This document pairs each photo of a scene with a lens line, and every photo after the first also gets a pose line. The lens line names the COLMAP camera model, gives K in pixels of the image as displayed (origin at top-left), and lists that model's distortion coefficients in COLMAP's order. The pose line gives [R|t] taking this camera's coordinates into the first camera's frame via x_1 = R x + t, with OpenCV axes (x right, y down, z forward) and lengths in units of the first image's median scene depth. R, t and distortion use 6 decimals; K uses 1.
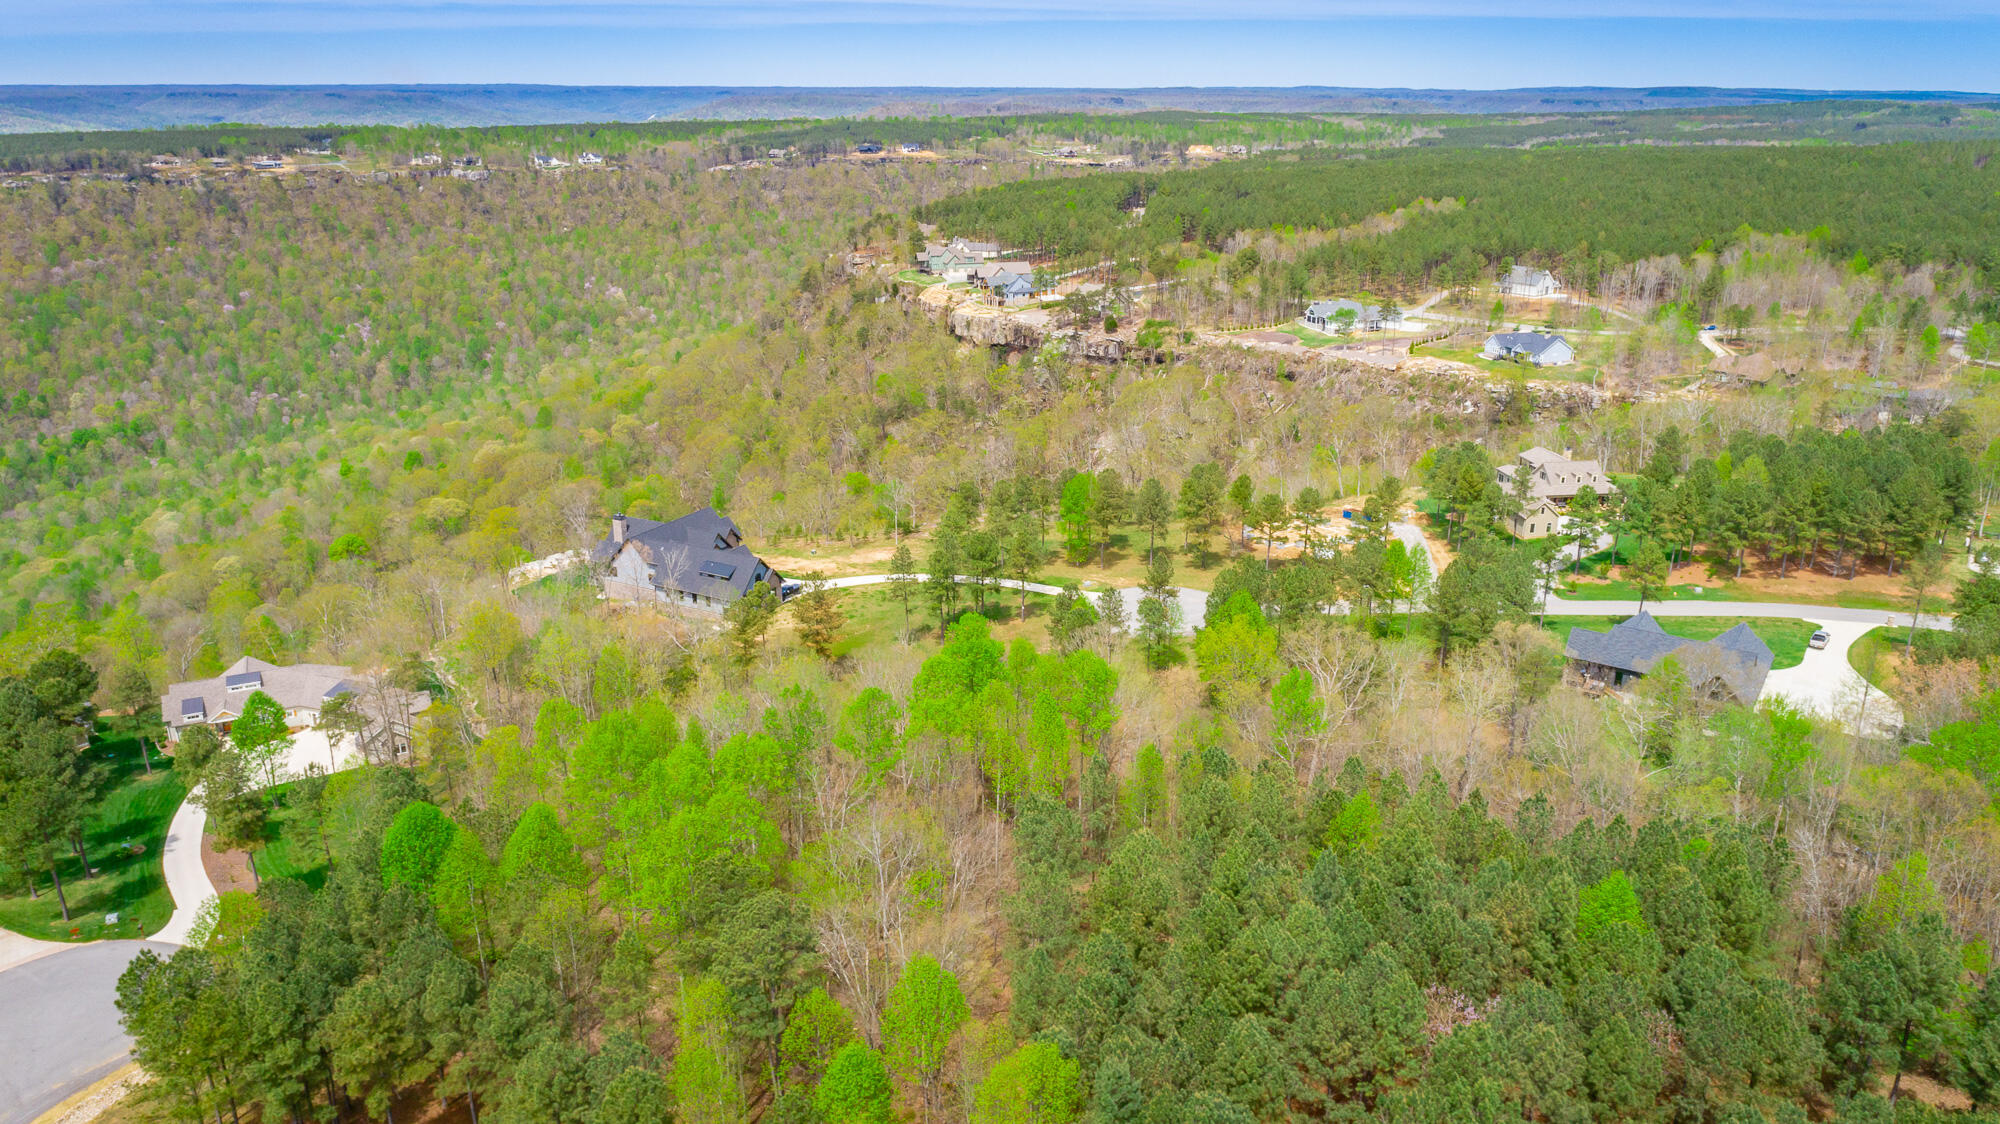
lens RADIAL K [[1376.9, 0, 1002.5], [0, 1376.9, 562.1], [0, 0, 1]] dist [-0.010293, 0.011840]
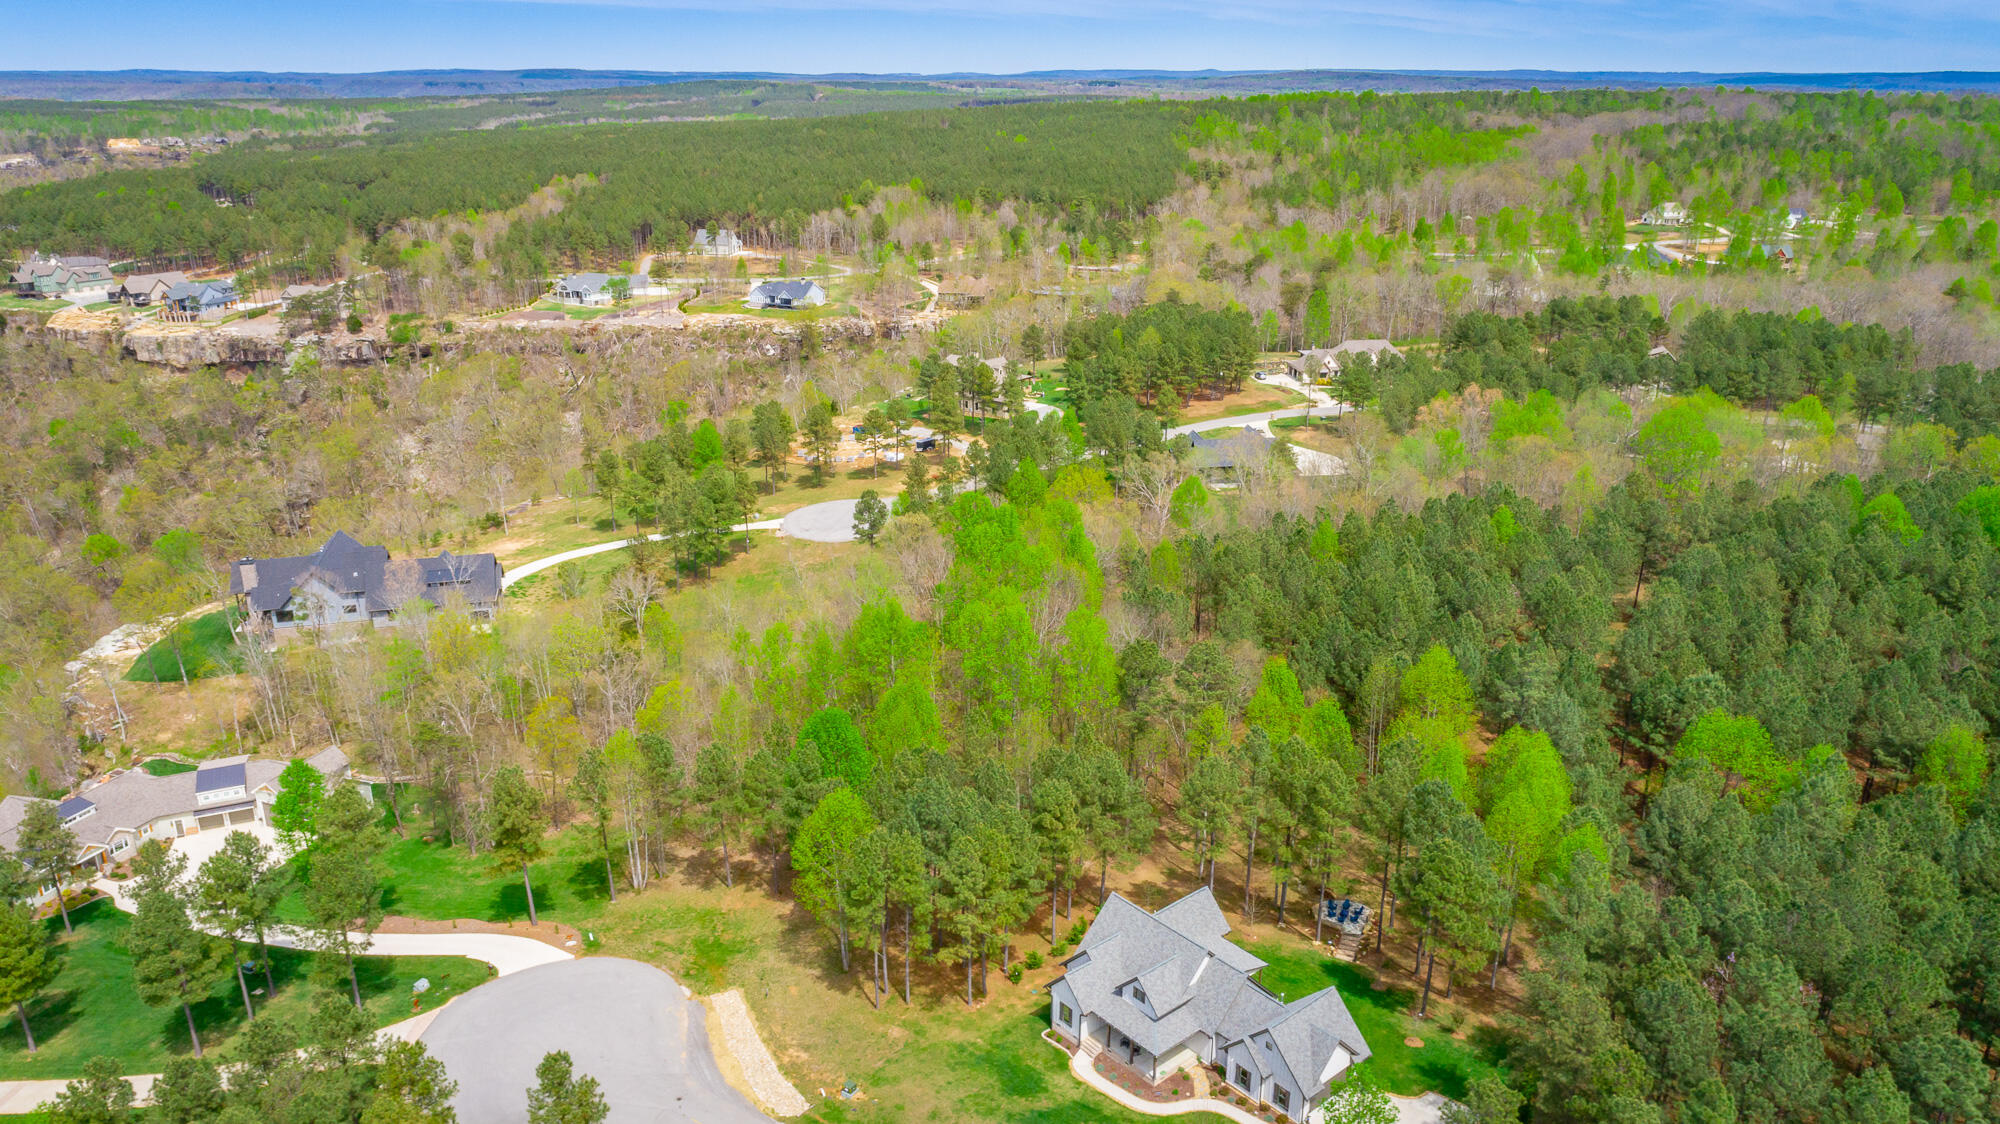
lens RADIAL K [[1398.4, 0, 1000.0], [0, 1398.4, 562.0], [0, 0, 1]] dist [-0.010505, 0.011092]
pose [[0.738431, -0.226401, 0.635187, -0.105999], [0.222384, 0.971018, 0.087571, -0.000709], [-0.636604, 0.076590, 0.767378, 0.003374]]
